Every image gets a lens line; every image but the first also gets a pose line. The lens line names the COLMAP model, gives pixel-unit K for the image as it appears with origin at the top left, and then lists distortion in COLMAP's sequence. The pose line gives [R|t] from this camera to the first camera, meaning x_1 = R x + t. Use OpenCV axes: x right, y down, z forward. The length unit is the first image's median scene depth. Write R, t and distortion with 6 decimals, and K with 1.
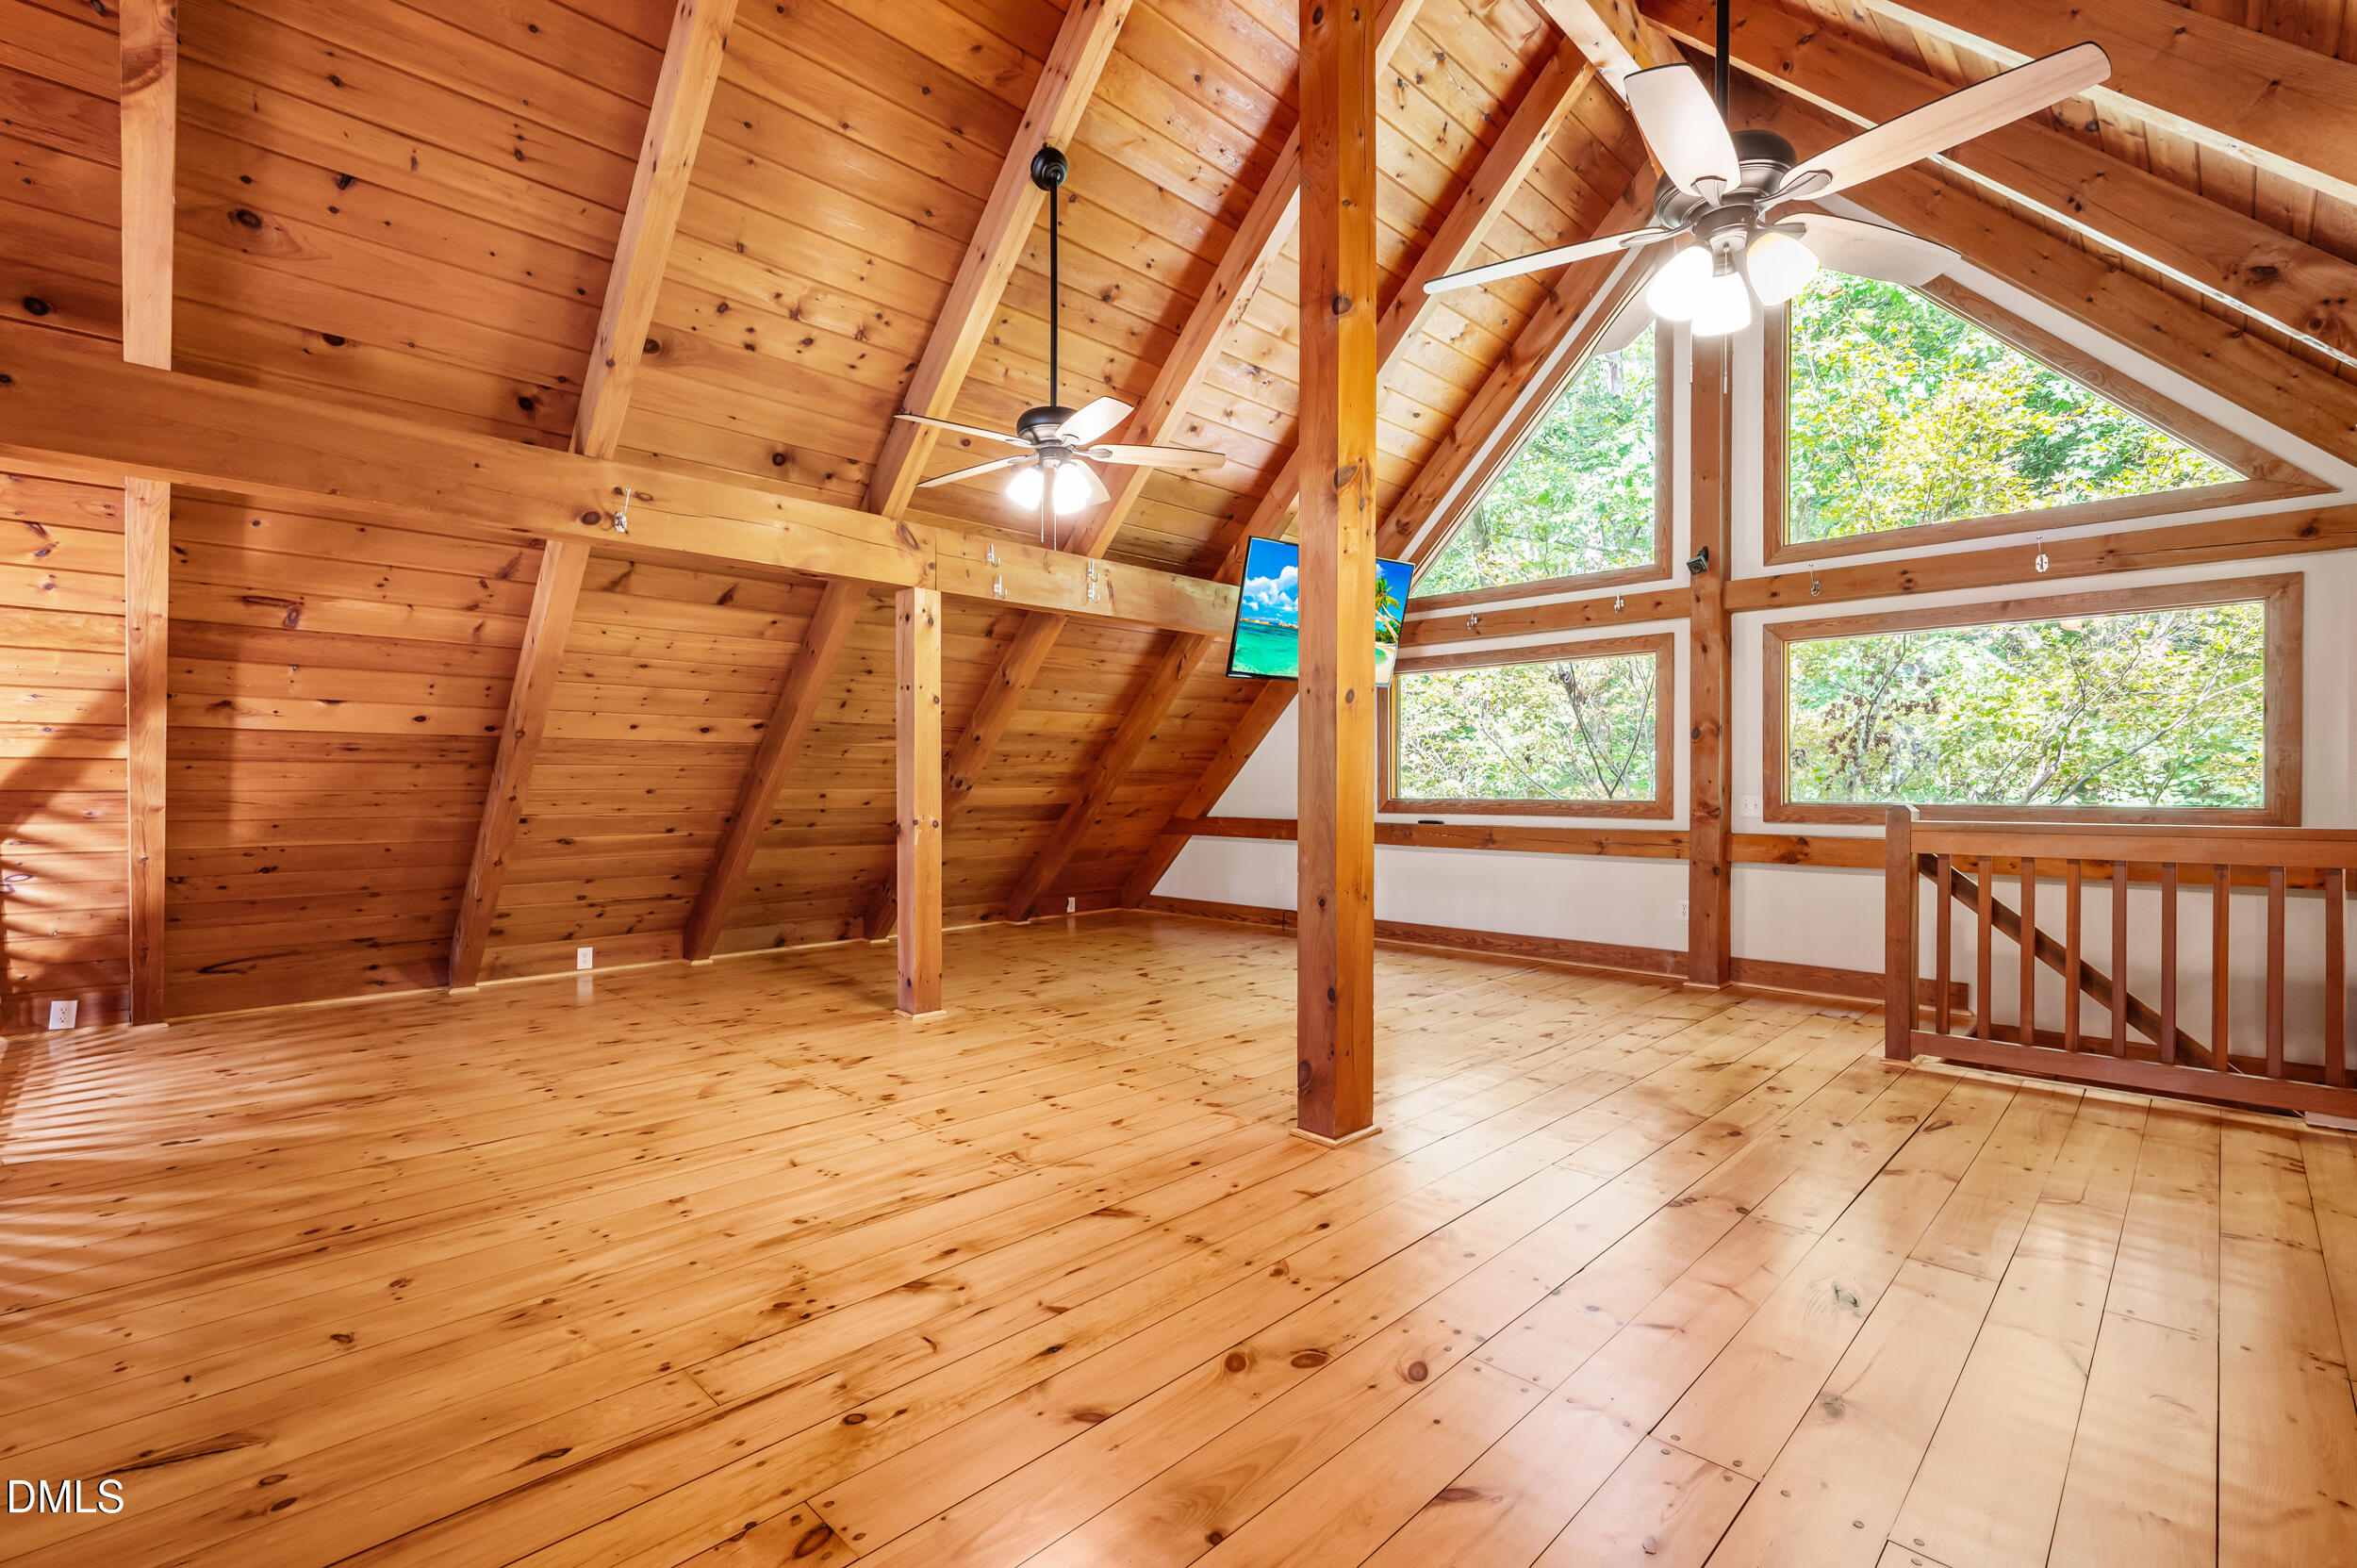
lens RADIAL K [[1048.7, 0, 1176.9], [0, 1048.7, 787.6], [0, 0, 1]] dist [-0.002247, -0.000179]
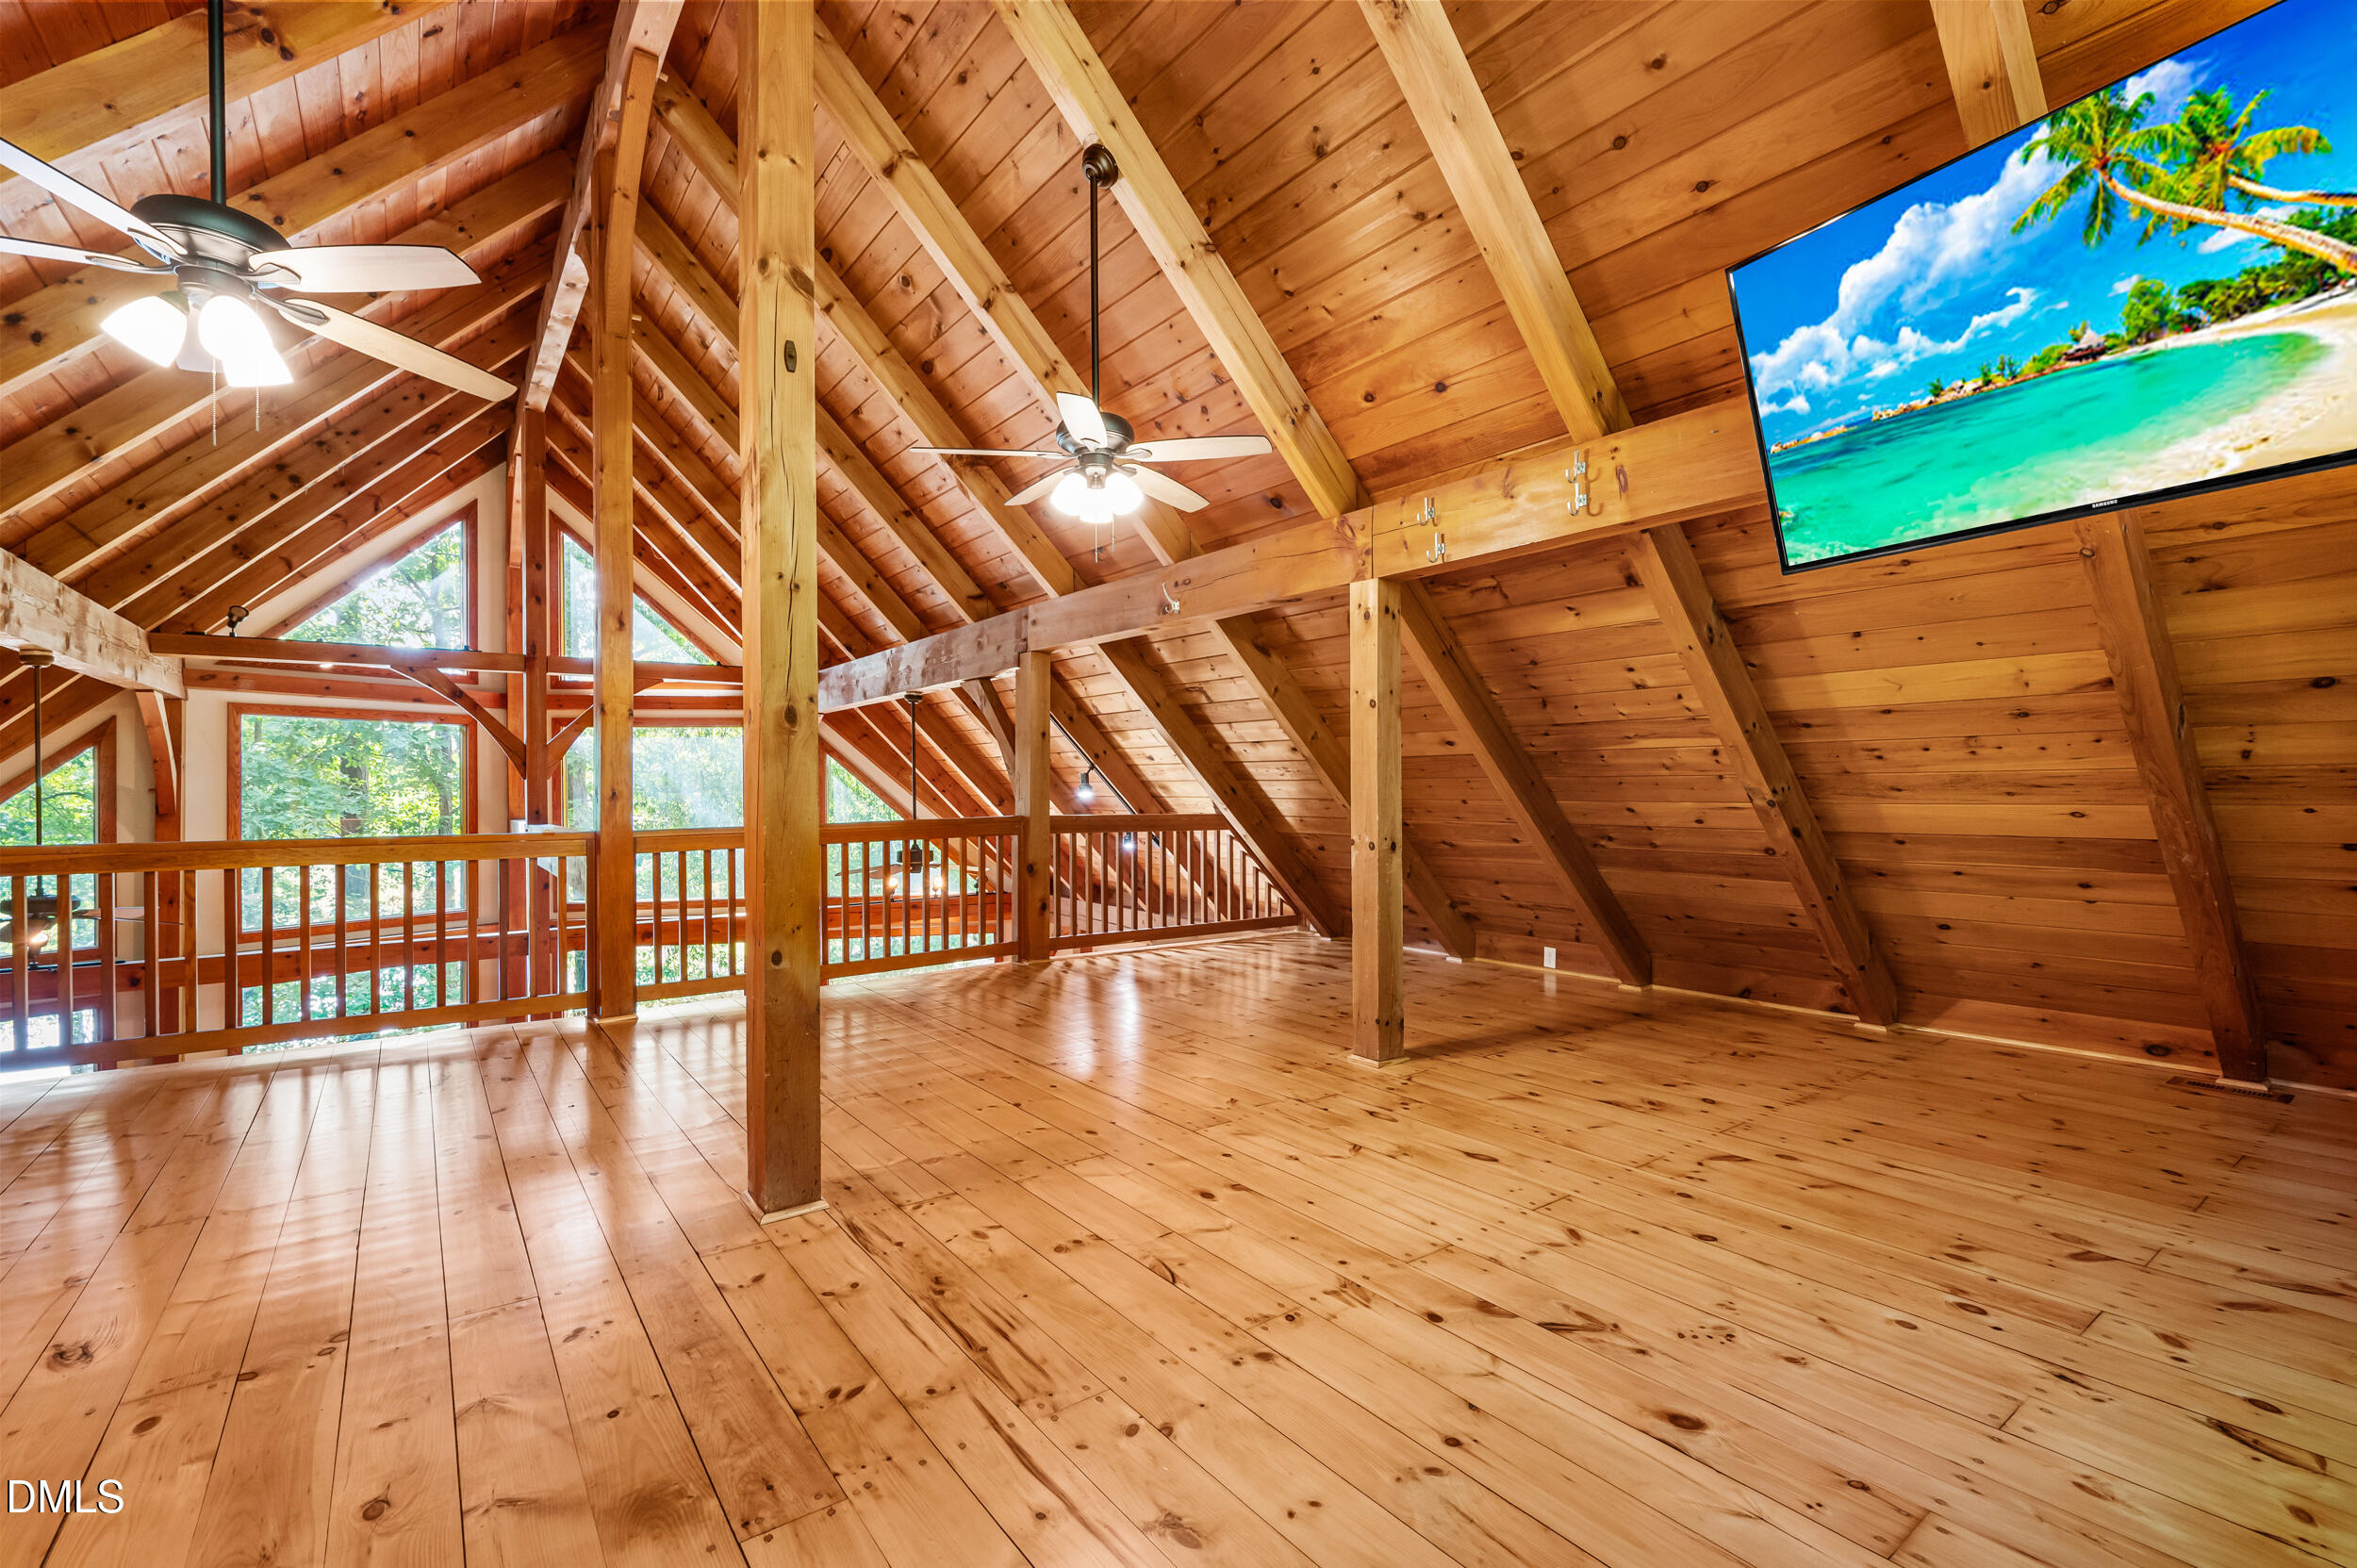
lens RADIAL K [[1048.7, 0, 1177.1], [0, 1048.7, 784.2], [0, 0, 1]] dist [-0.002247, -0.000179]
pose [[-0.153809, 0.003351, -0.988095, 0.539194], [0.004646, 0.999986, 0.002668, -0.016208], [0.988090, -0.004180, -0.153822, 0.796959]]
